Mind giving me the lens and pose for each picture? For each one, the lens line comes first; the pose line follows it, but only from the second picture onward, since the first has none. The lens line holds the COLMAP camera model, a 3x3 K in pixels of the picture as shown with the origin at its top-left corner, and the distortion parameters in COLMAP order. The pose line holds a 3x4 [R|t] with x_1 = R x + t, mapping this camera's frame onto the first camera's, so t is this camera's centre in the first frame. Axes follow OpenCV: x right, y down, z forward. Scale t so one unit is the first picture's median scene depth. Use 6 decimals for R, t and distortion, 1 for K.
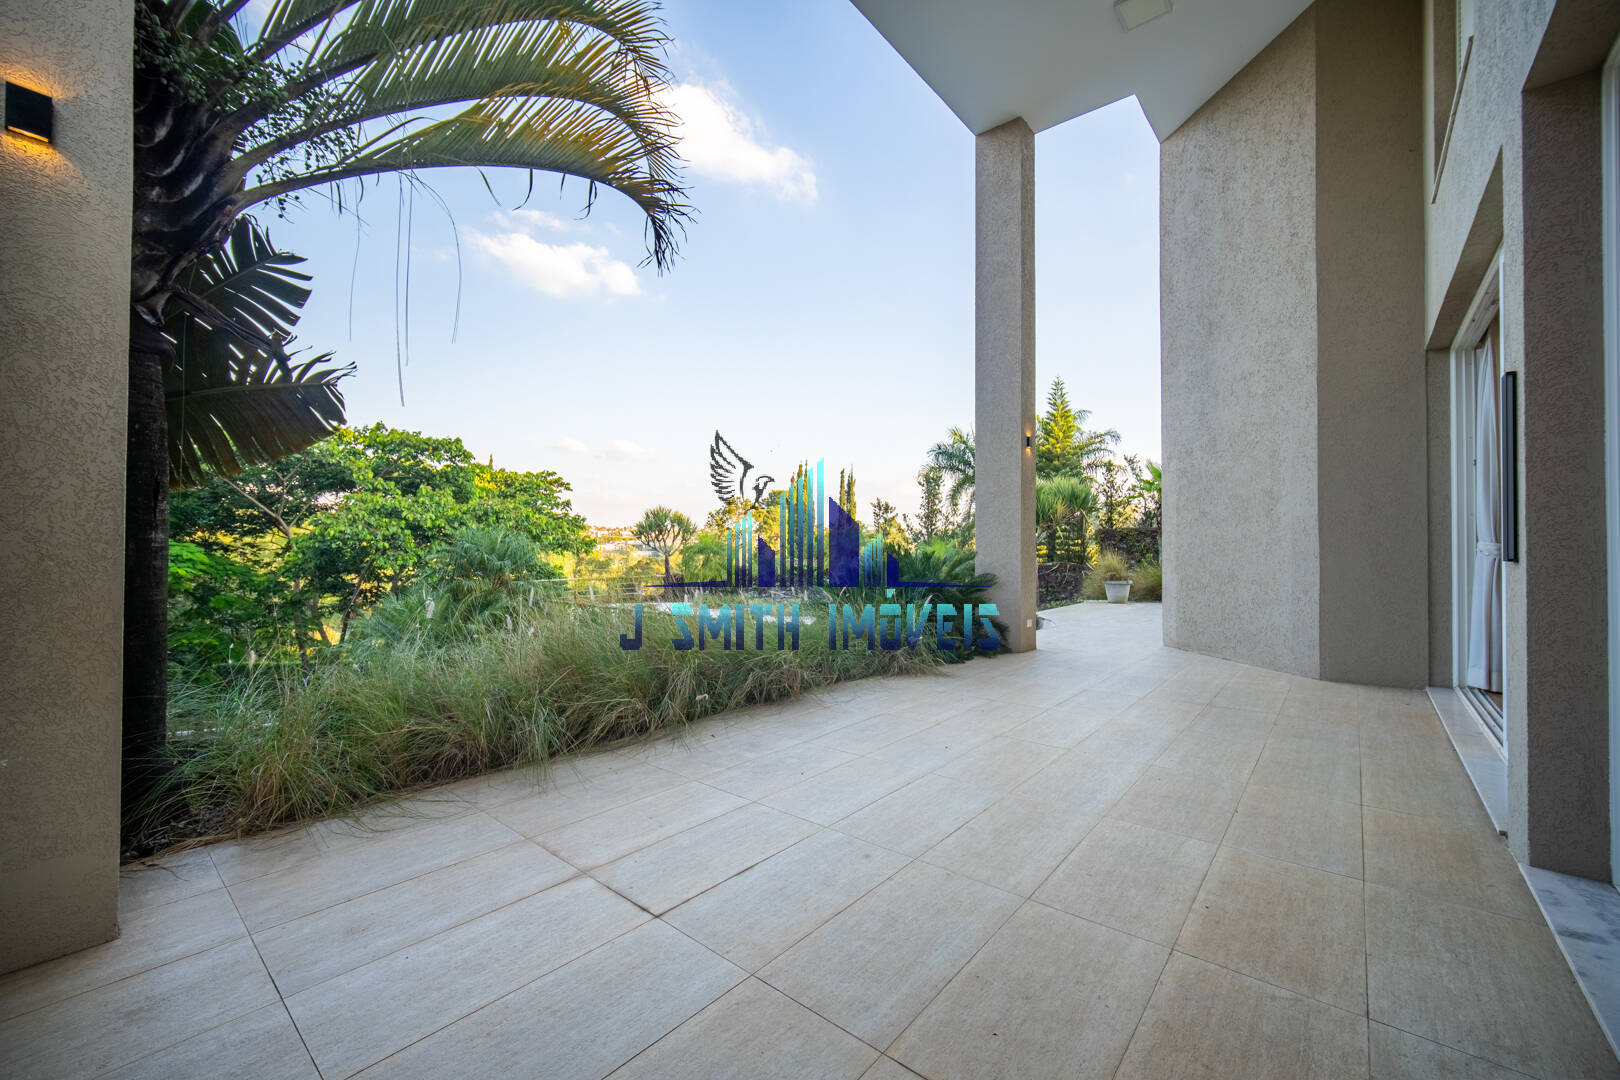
lens RADIAL K [[646.6, 0, 805.8], [0, 646.6, 542.6], [0, 0, 1]] dist [0.000731, 0.000150]
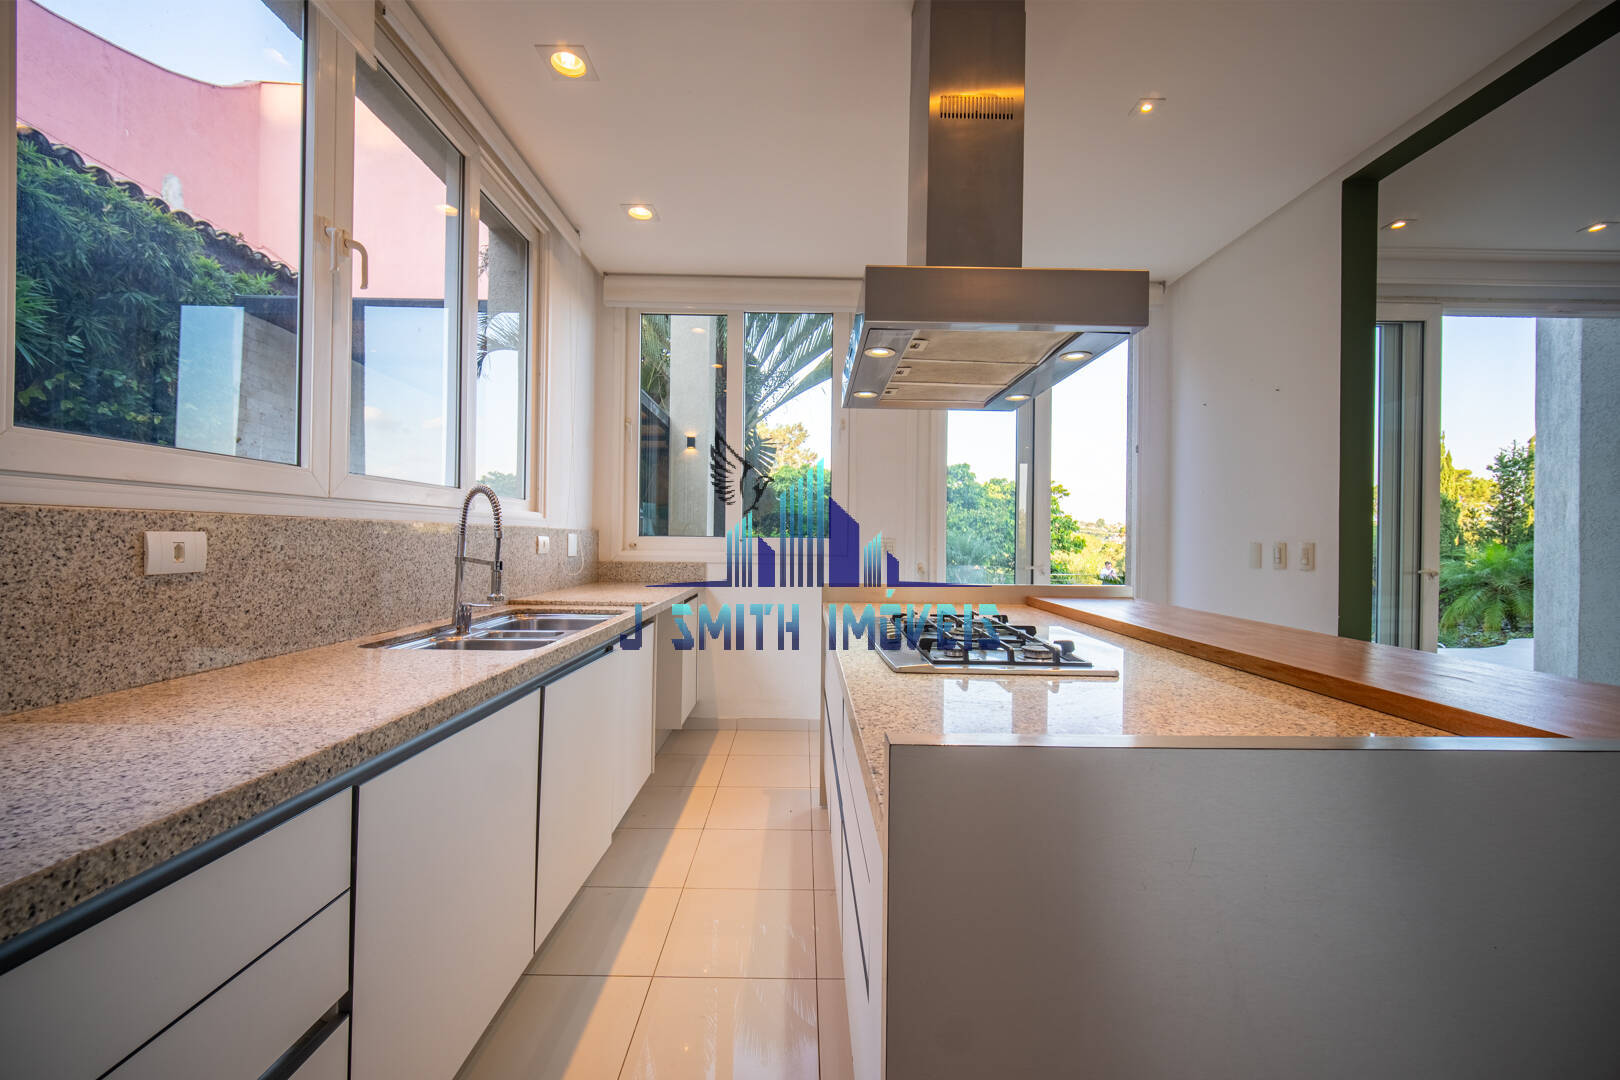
lens RADIAL K [[646.6, 0, 805.8], [0, 646.6, 542.6], [0, 0, 1]] dist [0.000731, 0.000150]
pose [[0.651420, 0.008838, -0.758666, 1.244691], [-0.005874, 0.999961, 0.006606, -0.025176], [0.758694, 0.000153, 0.651447, -0.581914]]
